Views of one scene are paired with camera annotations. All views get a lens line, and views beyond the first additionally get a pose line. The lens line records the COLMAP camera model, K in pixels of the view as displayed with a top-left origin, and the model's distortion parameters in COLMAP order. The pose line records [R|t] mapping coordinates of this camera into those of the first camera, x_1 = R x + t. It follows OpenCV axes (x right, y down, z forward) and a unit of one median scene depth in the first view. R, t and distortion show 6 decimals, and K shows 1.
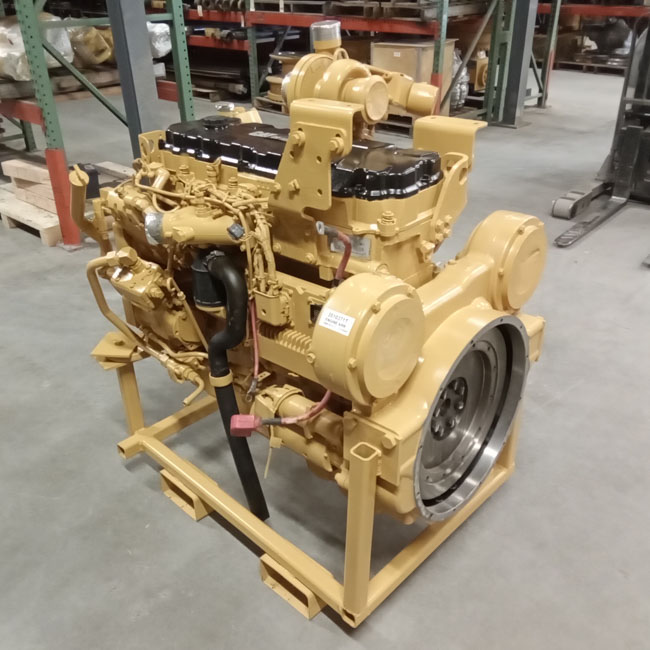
lens RADIAL K [[653.7, 0, 313.8], [0, 653.7, 340.7], [0, 0, 1]] dist [0.017357, 0.000000]
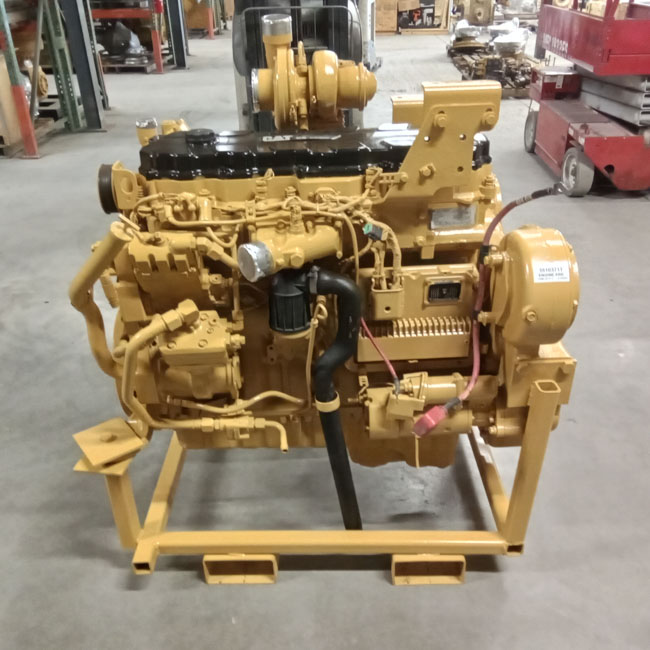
lens RADIAL K [[653.7, 0, 324.1], [0, 653.7, 326.1], [0, 0, 1]] dist [0.017357, 0.000000]
pose [[0.728276, -0.334811, 0.597927, -0.721487], [0.350309, 0.931795, 0.095085, -0.143798], [-0.588981, 0.140211, 0.795891, 0.284300]]
